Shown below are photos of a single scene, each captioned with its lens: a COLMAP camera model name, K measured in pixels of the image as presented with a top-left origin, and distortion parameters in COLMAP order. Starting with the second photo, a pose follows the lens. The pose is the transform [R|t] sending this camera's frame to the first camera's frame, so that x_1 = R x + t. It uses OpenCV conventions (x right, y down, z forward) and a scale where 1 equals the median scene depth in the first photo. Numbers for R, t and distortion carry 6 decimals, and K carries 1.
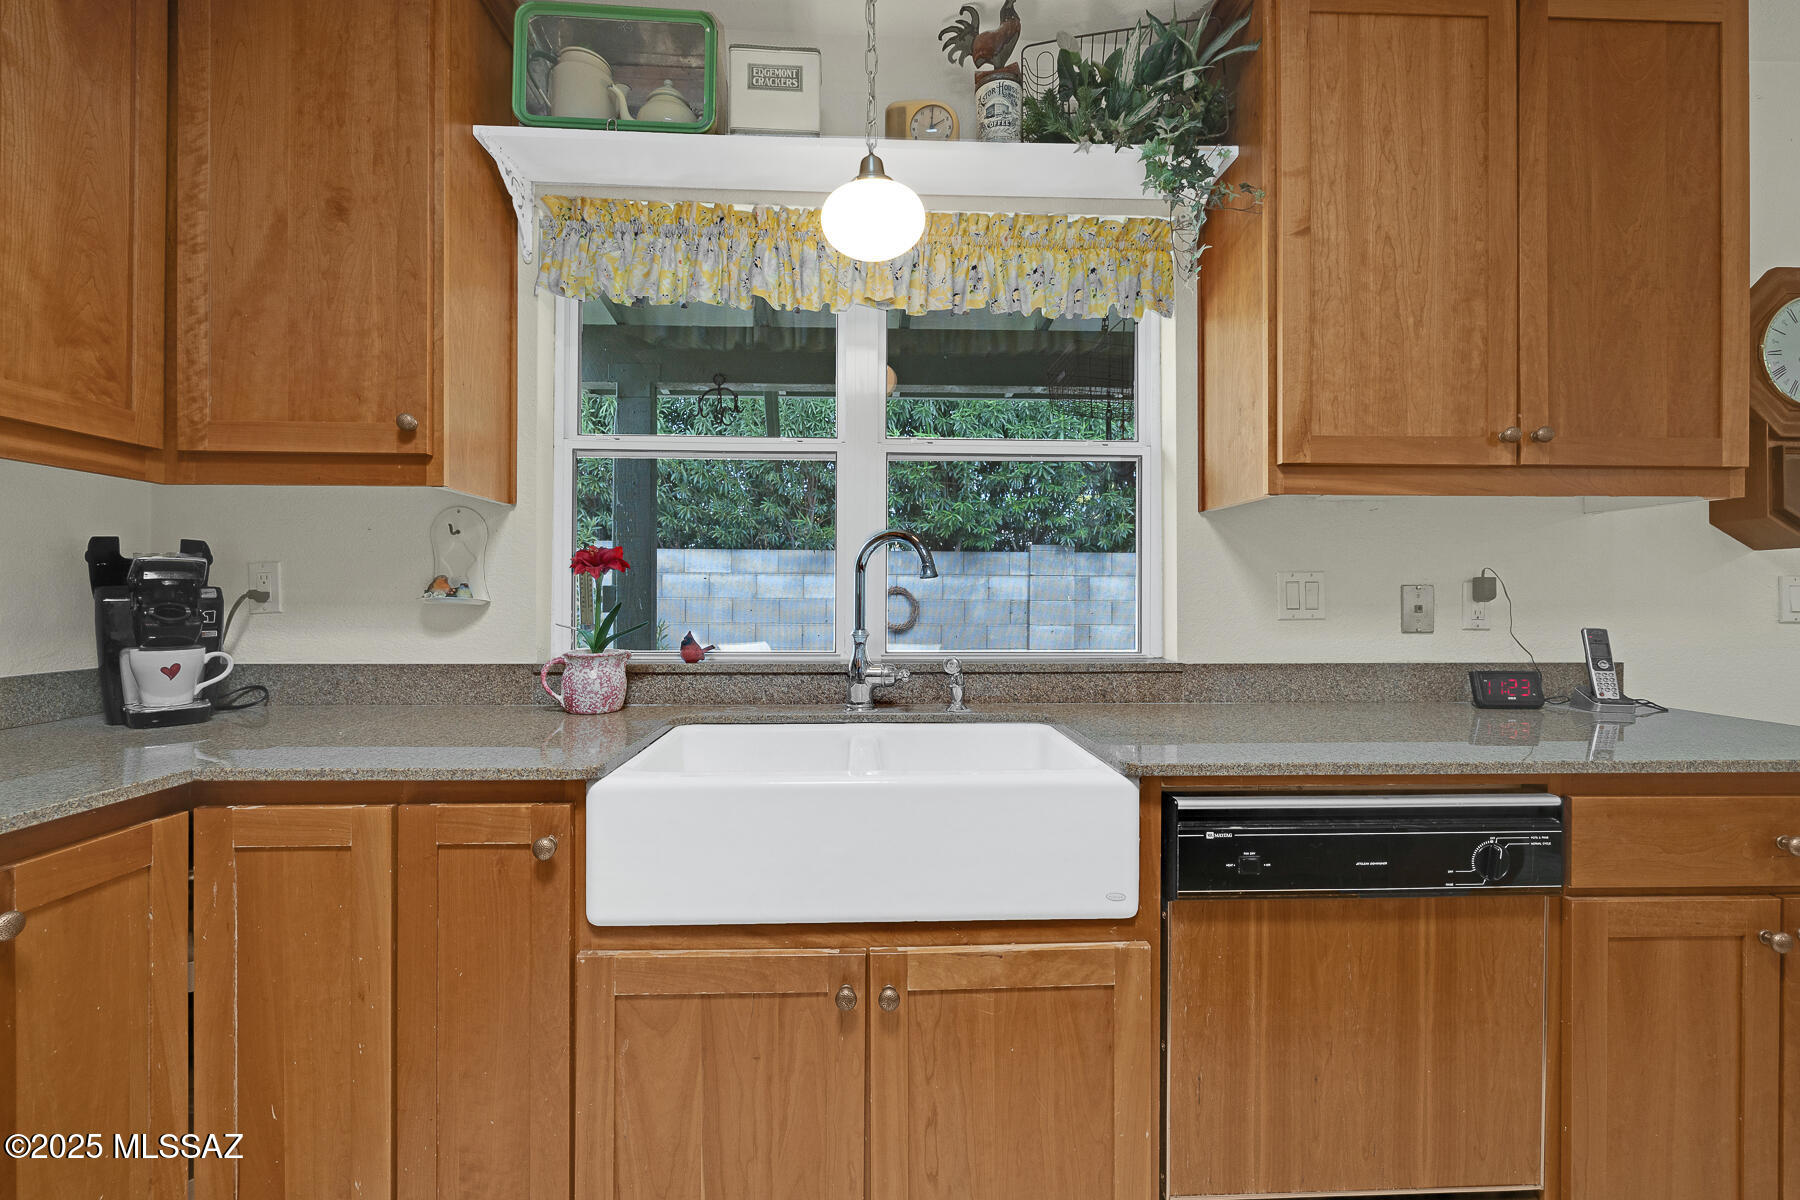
lens RADIAL K [[755.0, 0, 888.0], [0, 755.0, 595.4], [0, 0, 1]] dist [-0.001131, 0.000267]
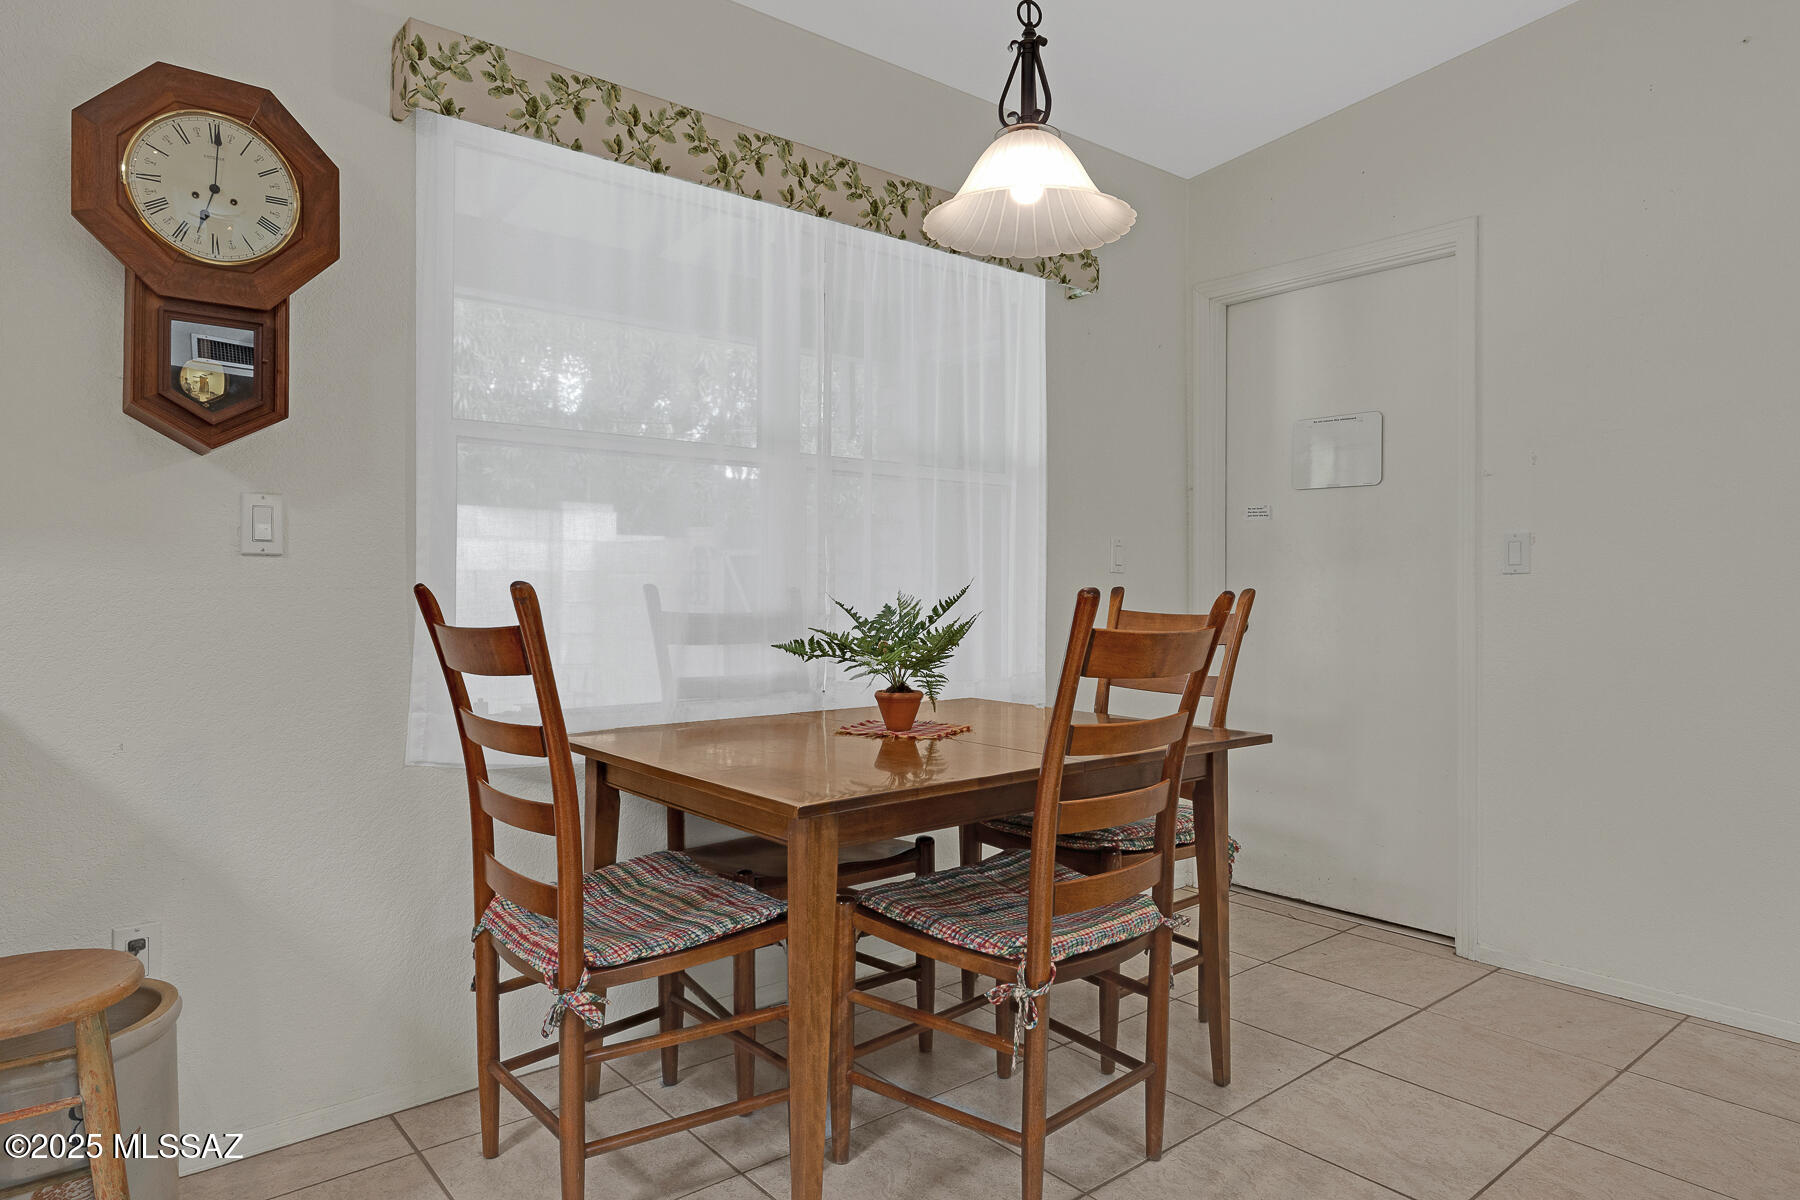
lens RADIAL K [[1054.2, 0, 879.2], [0, 1054.2, 573.2], [0, 0, 1]] dist [-0.014771, 0.000901]
pose [[0.798579, 0.007481, 0.601843, 1.246321], [-0.004538, 0.999969, -0.006408, 0.067442], [-0.601872, 0.002387, 0.798589, -0.244145]]
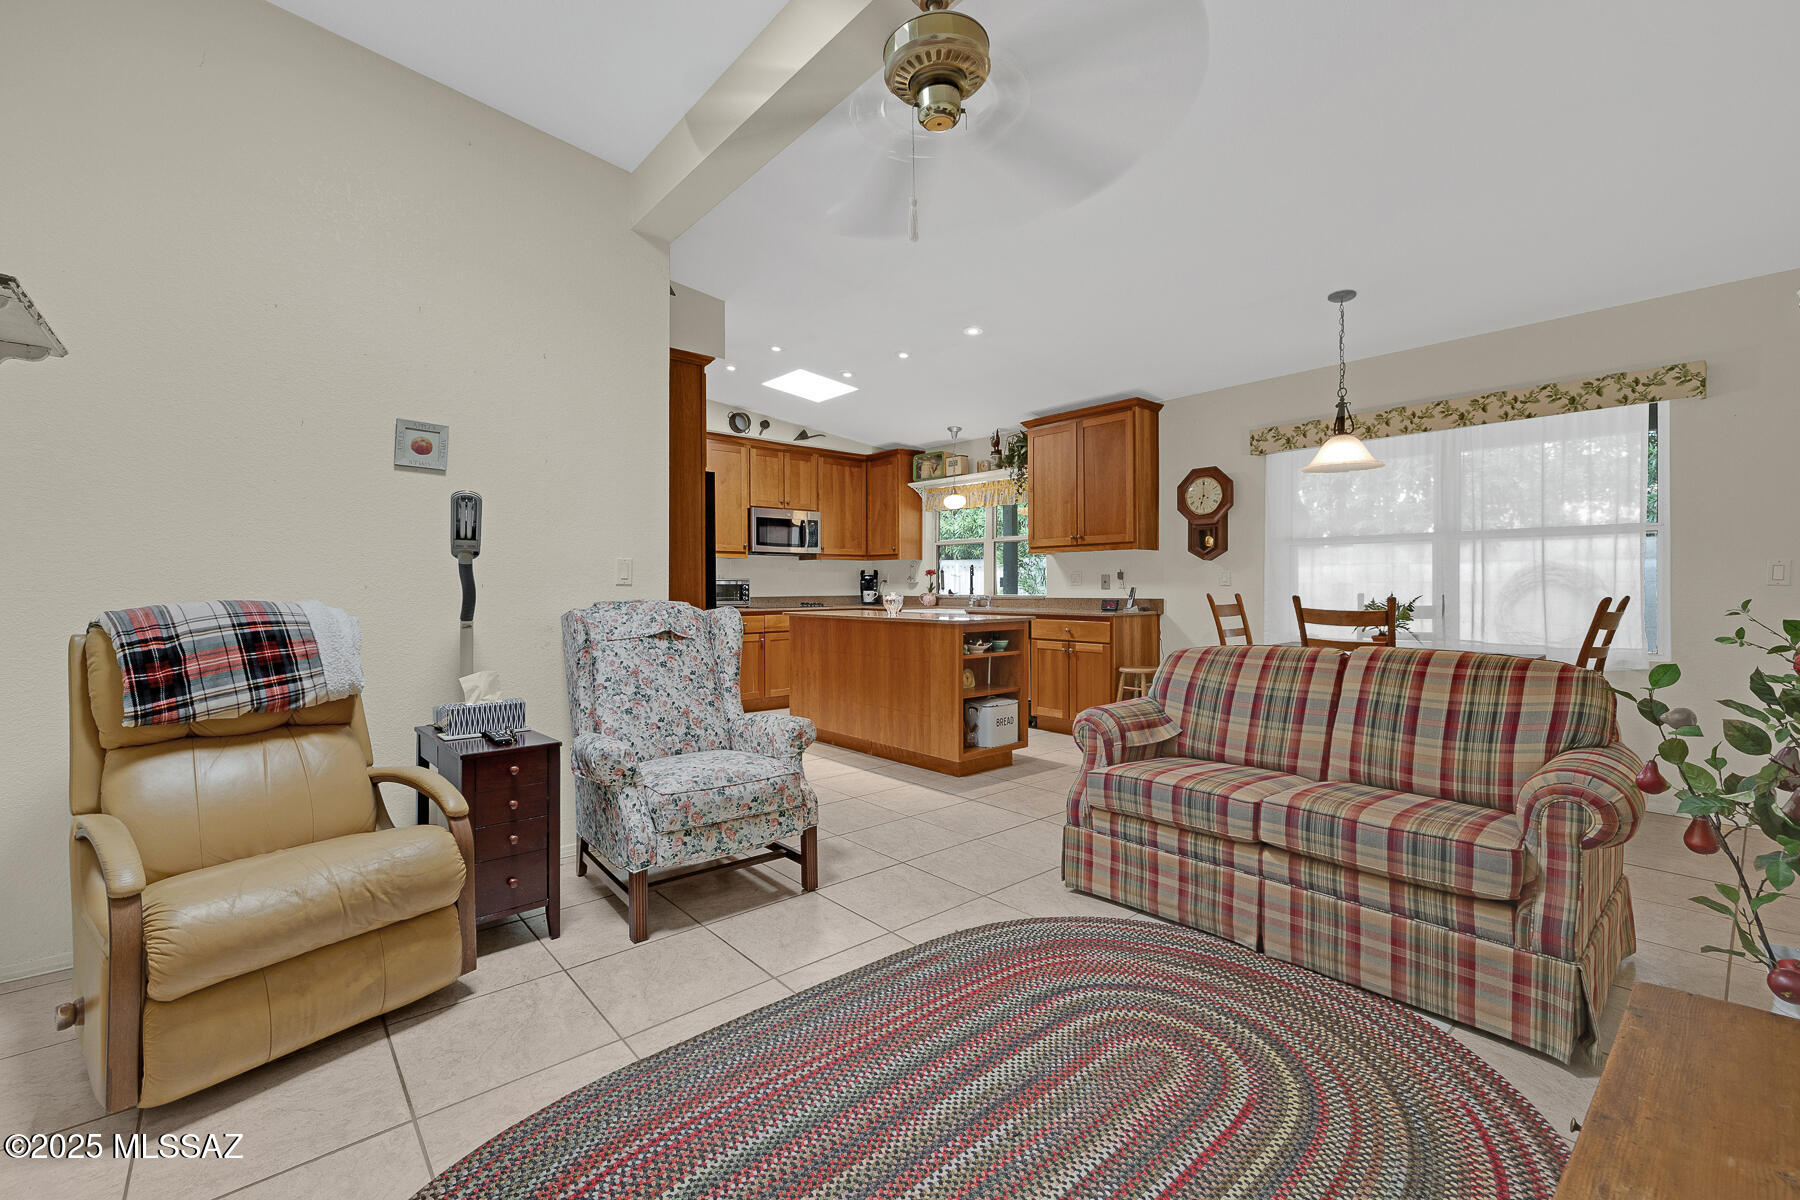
lens RADIAL K [[755.0, 0, 897.3], [0, 755.0, 597.9], [0, 0, 1]] dist [-0.001131, 0.000267]
pose [[0.631869, 0.007140, -0.775042, 3.087912], [0.004659, 0.999905, 0.013010, 0.046682], [0.775061, -0.011831, 0.631776, -2.066712]]
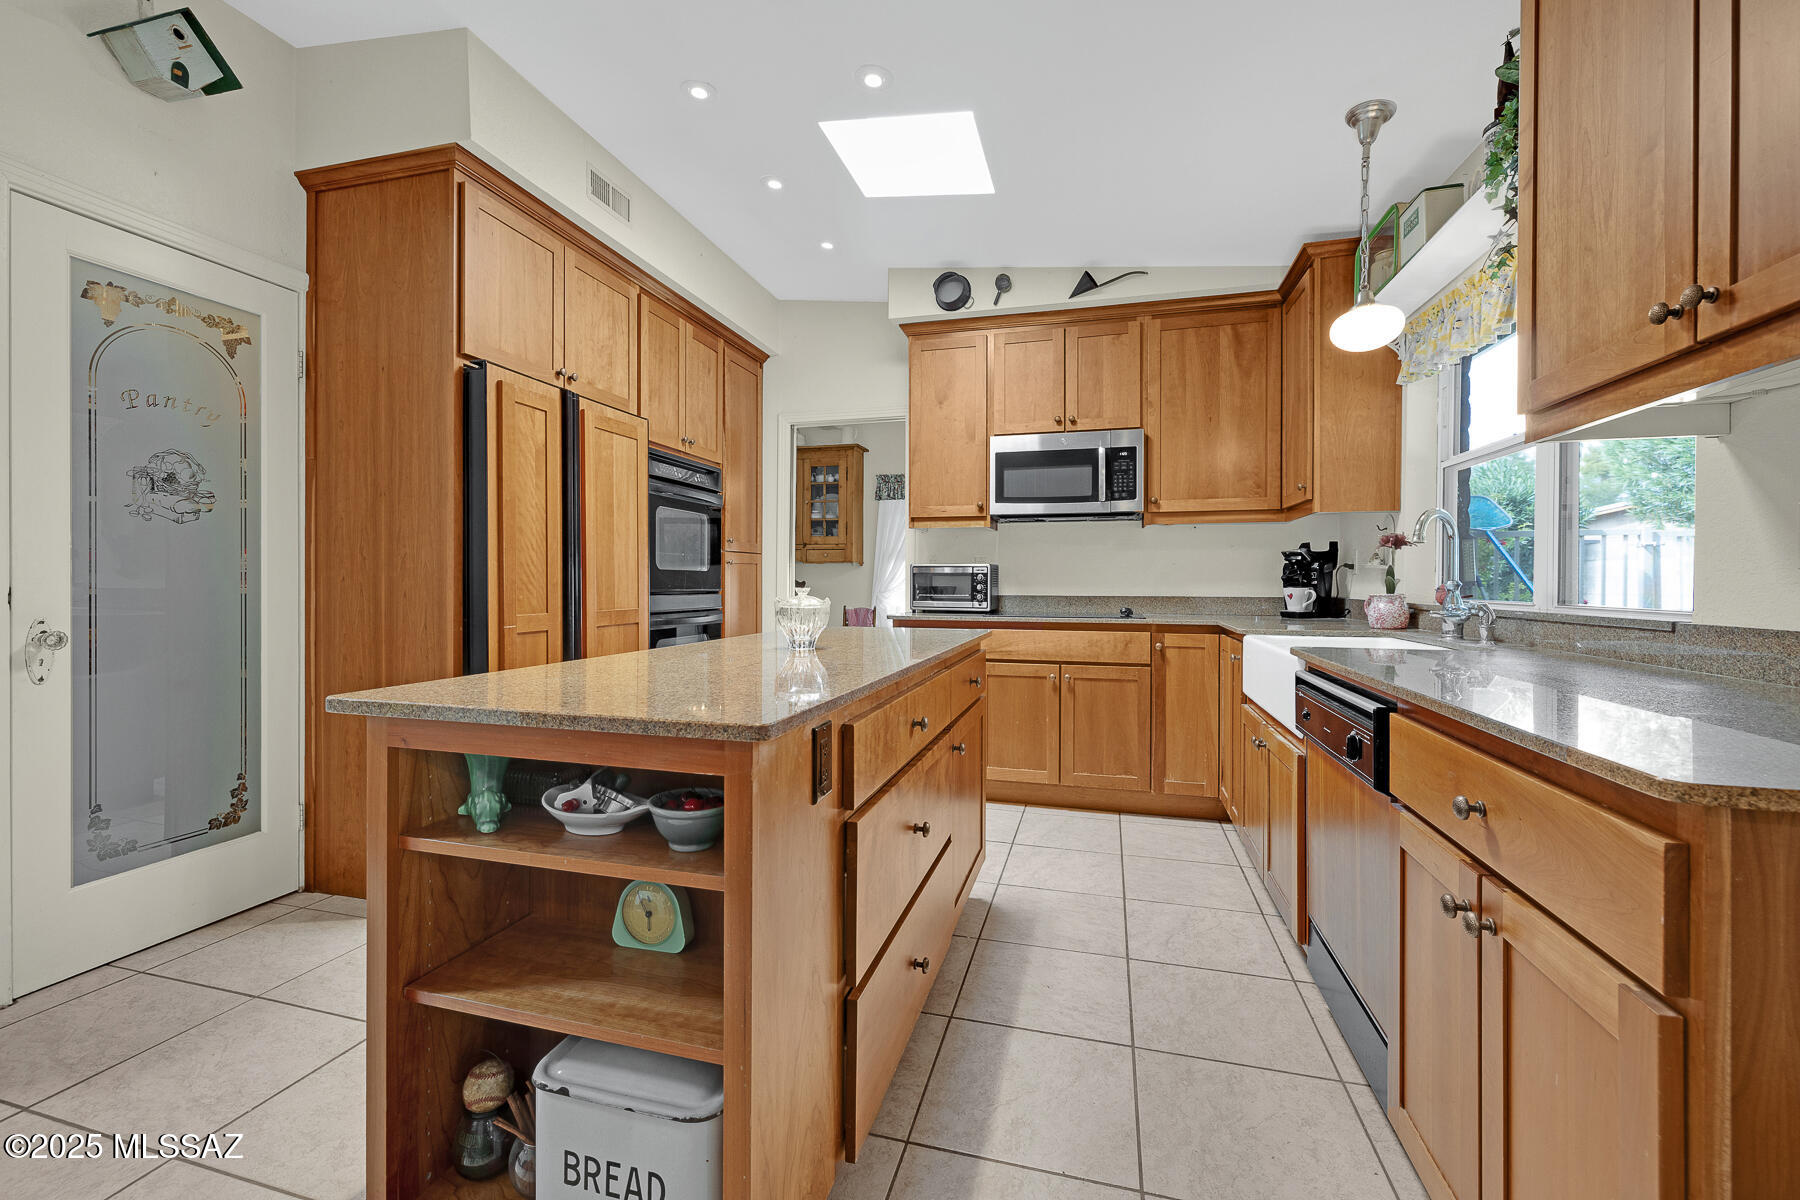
lens RADIAL K [[755.0, 0, 898.2], [0, 755.0, 587.1], [0, 0, 1]] dist [-0.001131, 0.000267]
pose [[-0.301313, 0.003585, -0.953519, 1.647491], [-0.005572, 0.999969, 0.005520, 0.056604], [0.953509, 0.006976, -0.301283, 0.466358]]
